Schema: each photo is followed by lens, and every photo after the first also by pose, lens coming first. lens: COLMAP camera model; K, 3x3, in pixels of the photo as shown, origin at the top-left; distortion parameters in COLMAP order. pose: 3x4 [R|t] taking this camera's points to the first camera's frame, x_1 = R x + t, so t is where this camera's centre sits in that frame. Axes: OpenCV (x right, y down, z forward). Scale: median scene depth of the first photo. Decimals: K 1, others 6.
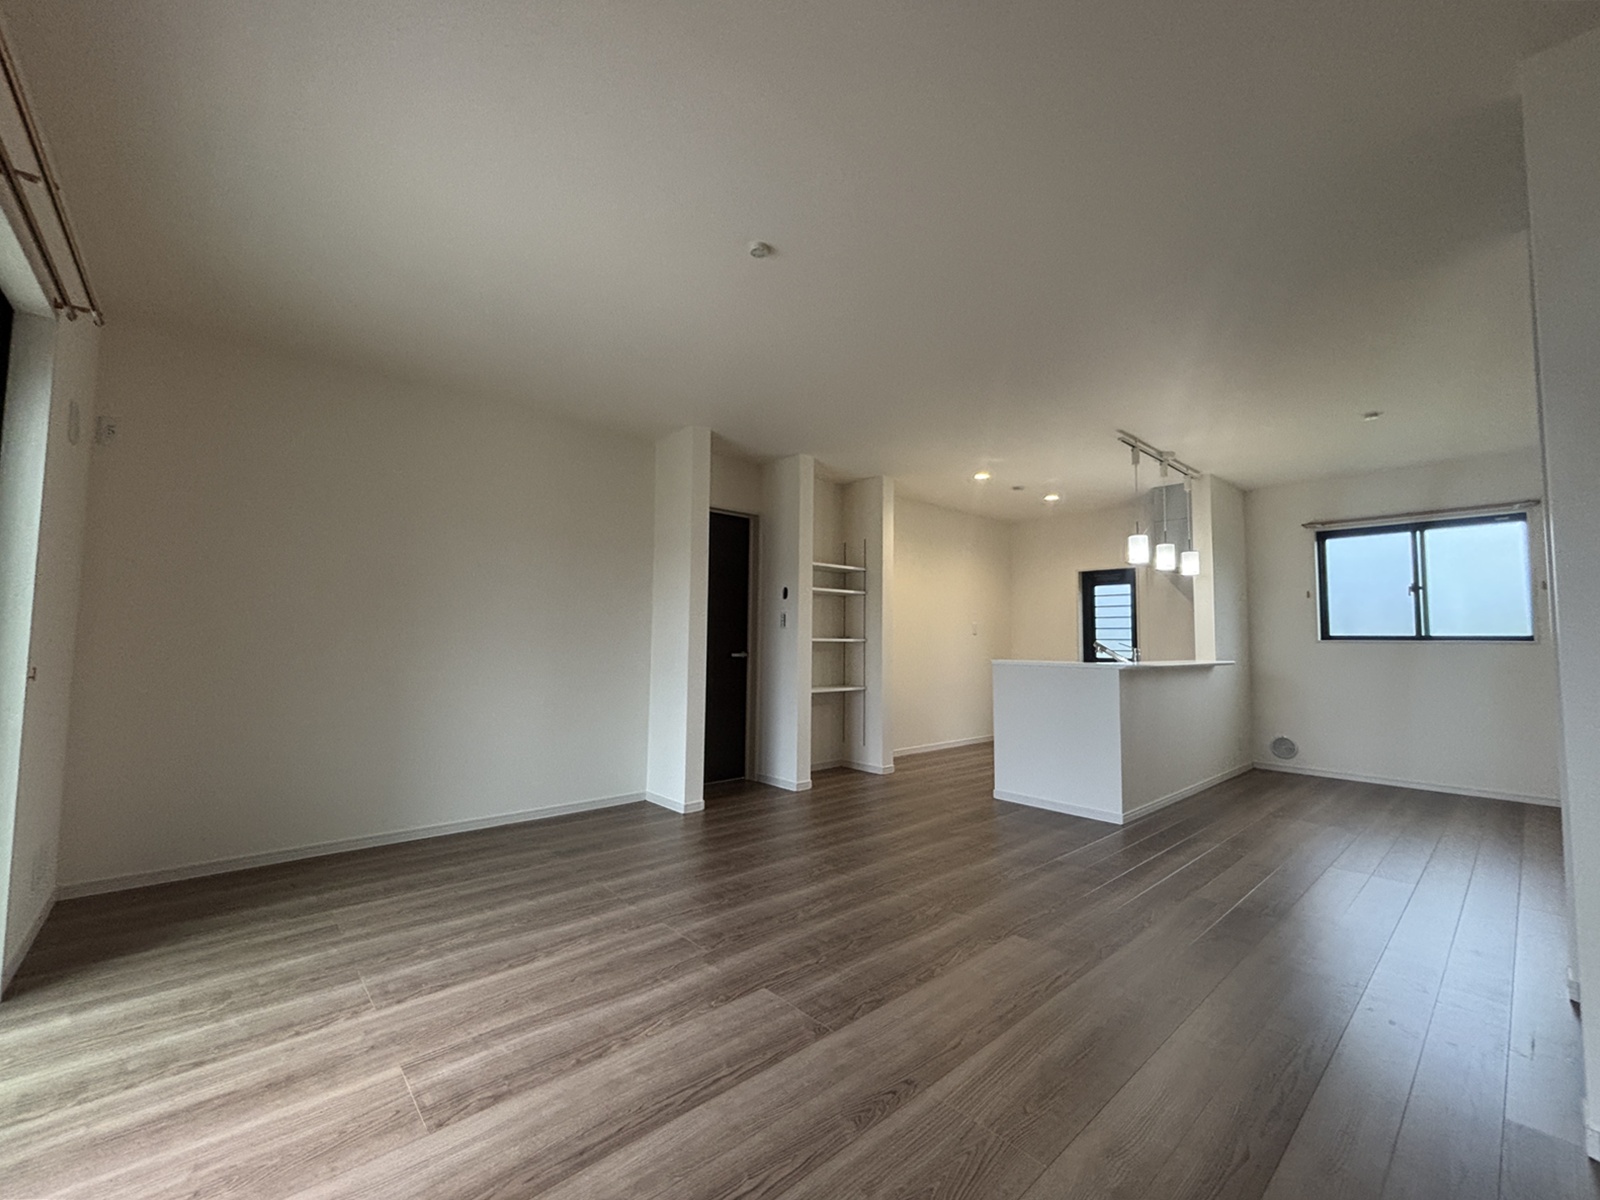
lens RADIAL K [[648.9, 0, 800.0], [0, 648.9, 600.0], [0, 0, 1]] dist [-0.000251, -0.000035]
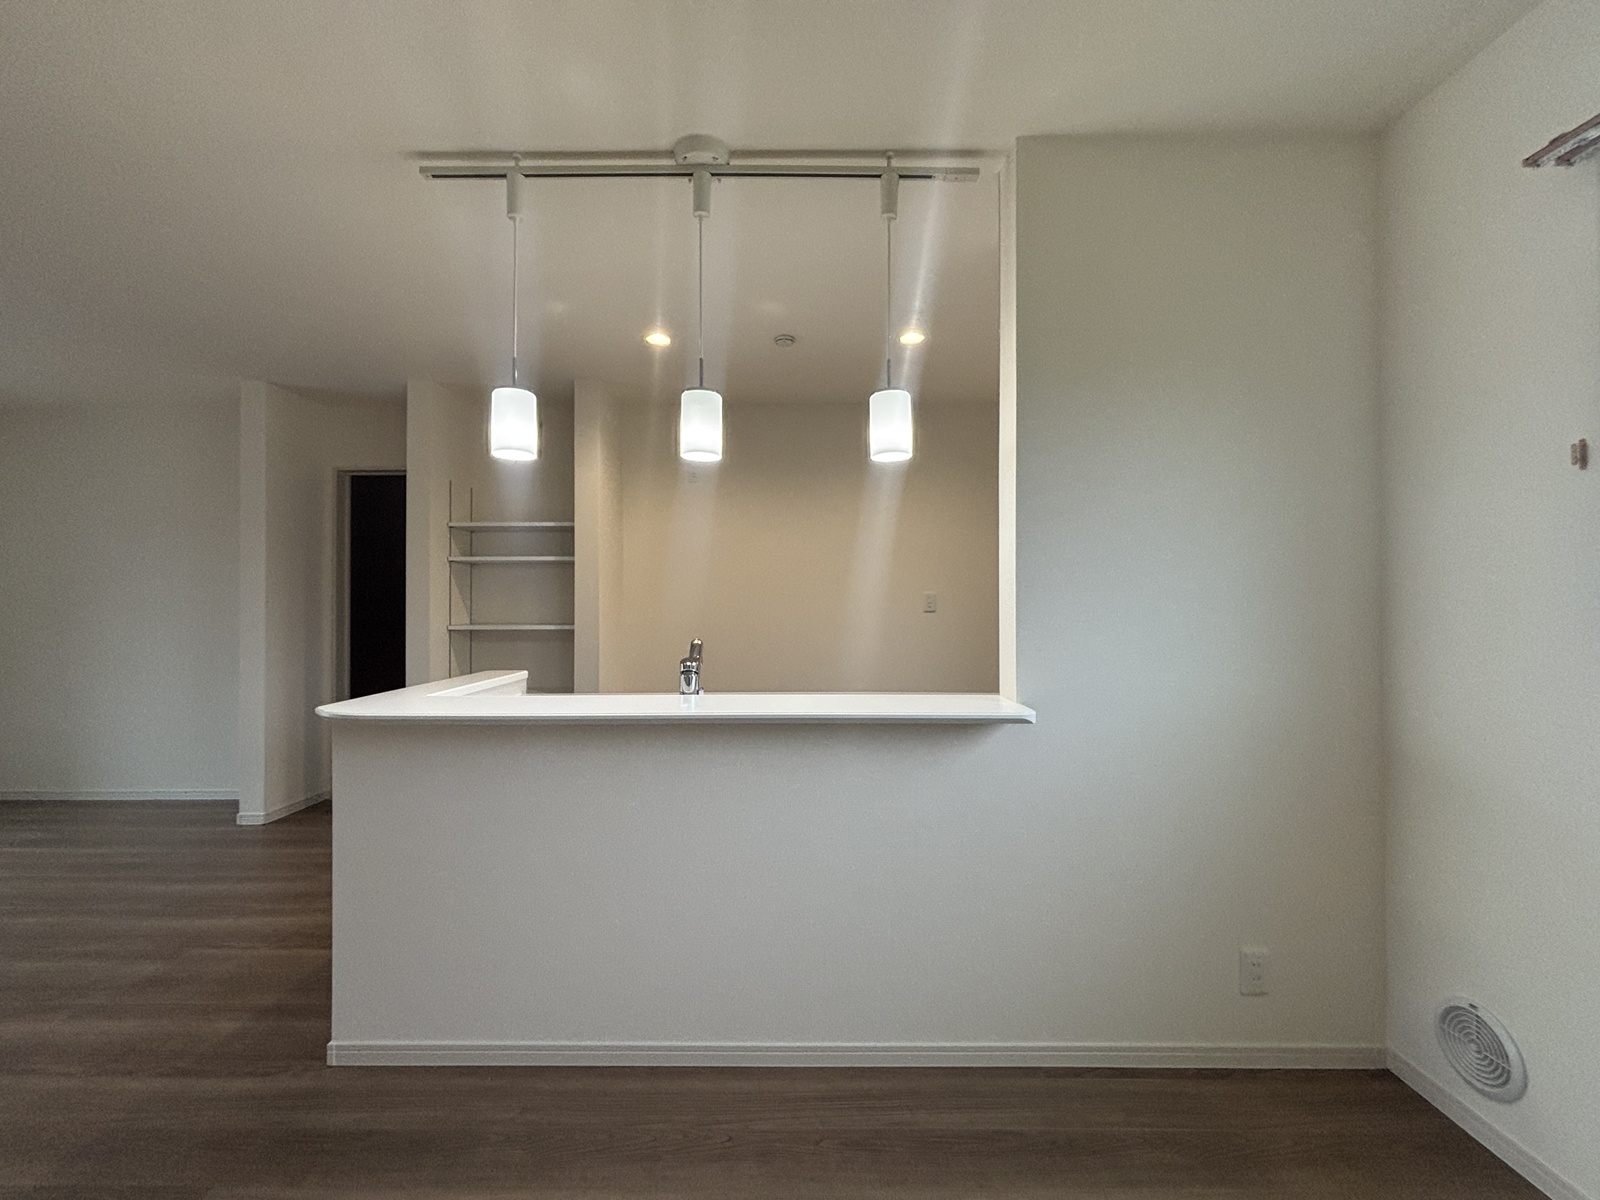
lens RADIAL K [[657.1, 0, 800.0], [0, 657.1, 600.0], [0, 0, 1]] dist [0.015336, -0.000034]
pose [[0.740236, -0.013972, -0.672202, 0.851714], [0.052029, 0.997976, 0.036552, 0.024385], [0.670331, -0.062031, 0.739465, 0.730088]]
